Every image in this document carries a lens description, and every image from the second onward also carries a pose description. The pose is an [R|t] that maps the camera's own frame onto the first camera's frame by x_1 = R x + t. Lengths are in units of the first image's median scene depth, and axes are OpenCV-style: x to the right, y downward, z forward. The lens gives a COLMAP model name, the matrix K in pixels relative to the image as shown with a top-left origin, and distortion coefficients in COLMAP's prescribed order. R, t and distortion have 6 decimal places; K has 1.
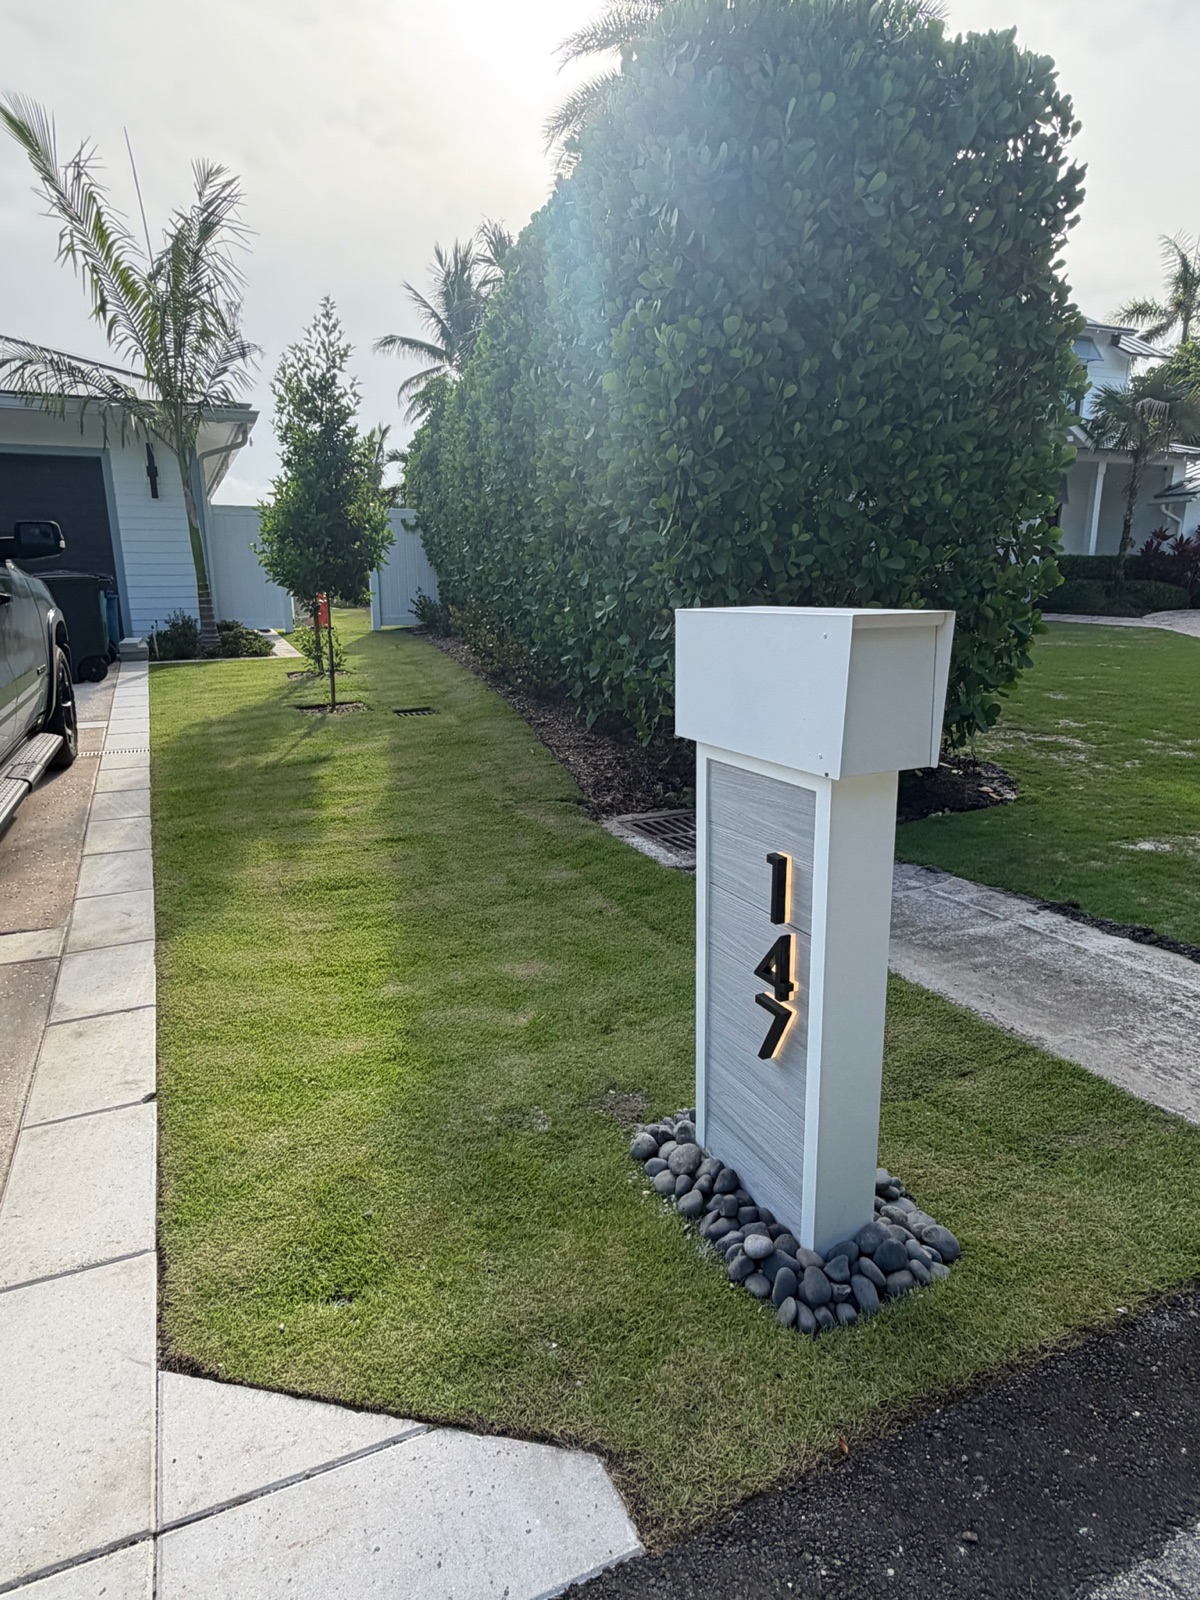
lens RADIAL K [[908.0, 0, 587.8], [0, 908.0, 807.1], [0, 0, 1]] dist [-0.002270, 0.000416]
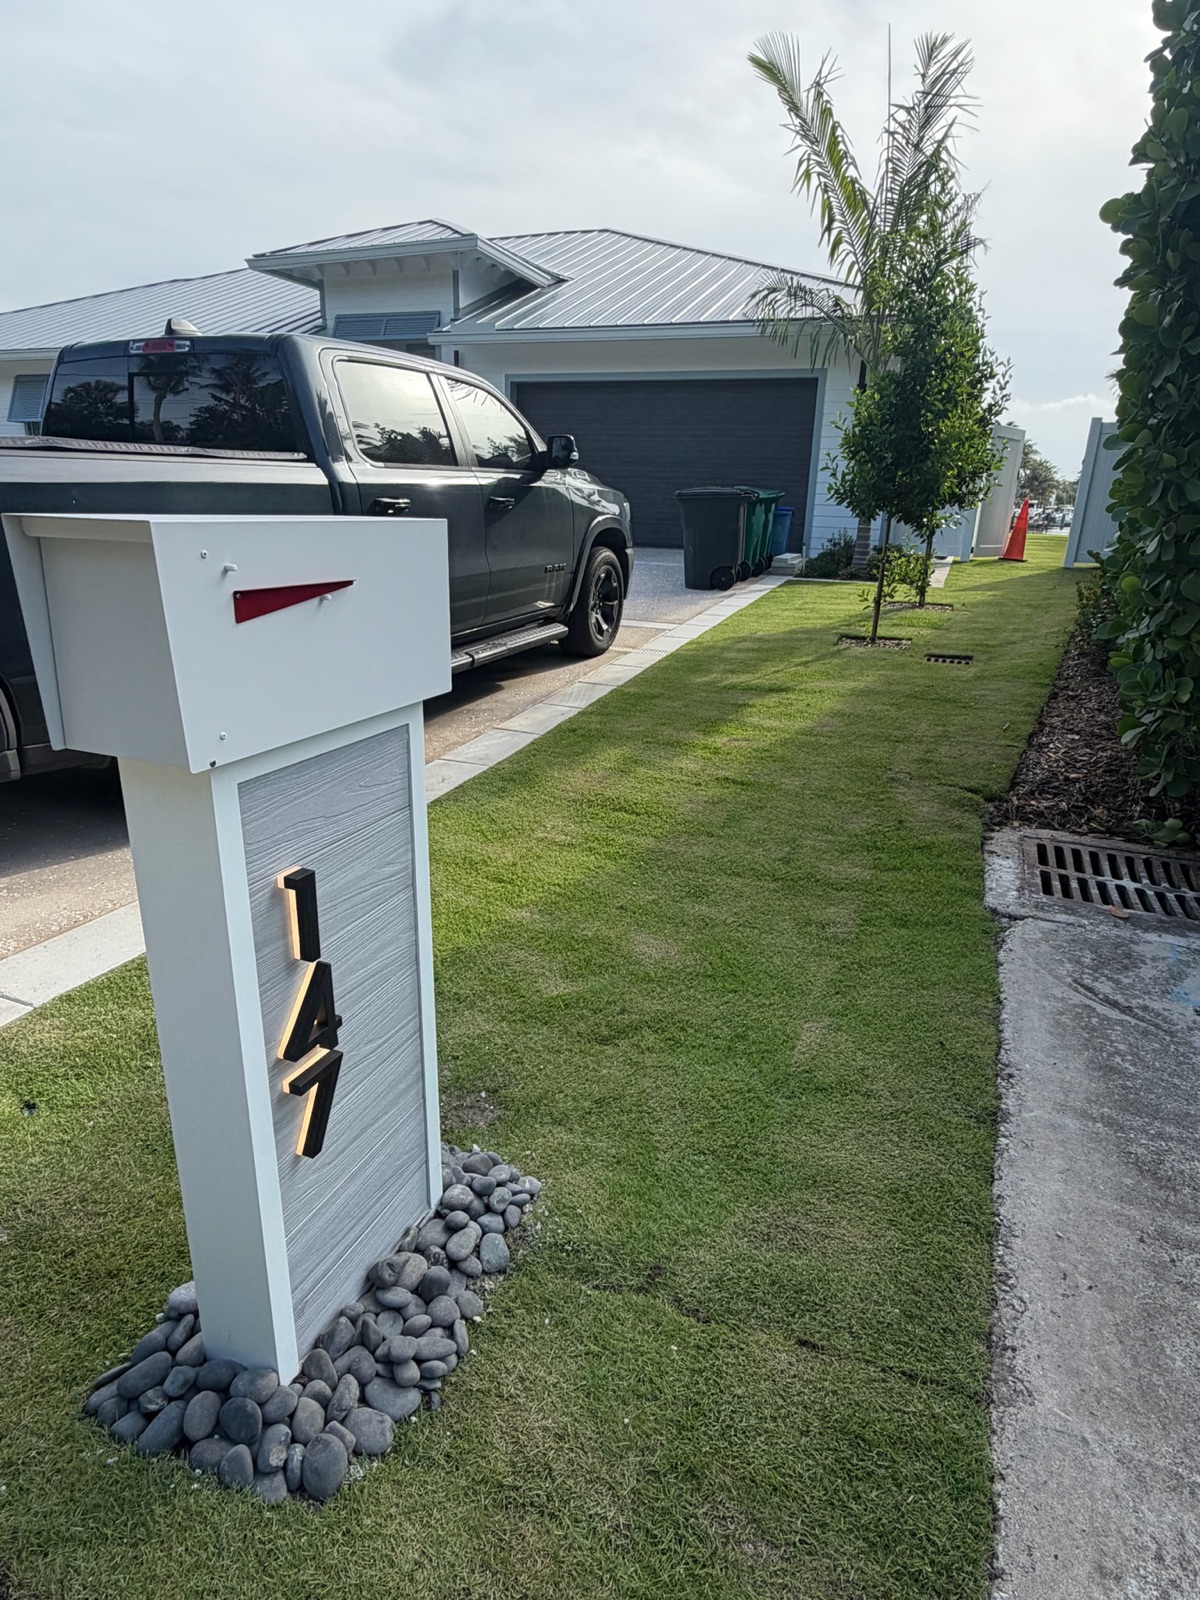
lens RADIAL K [[908.0, 0, 596.6], [0, 908.0, 800.5], [0, 0, 1]] dist [-0.002270, 0.000416]
pose [[0.686587, 0.256995, -0.680112, 0.372557], [-0.209376, 0.965705, 0.153544, -0.066721], [0.696248, 0.036978, 0.716849, 0.271296]]
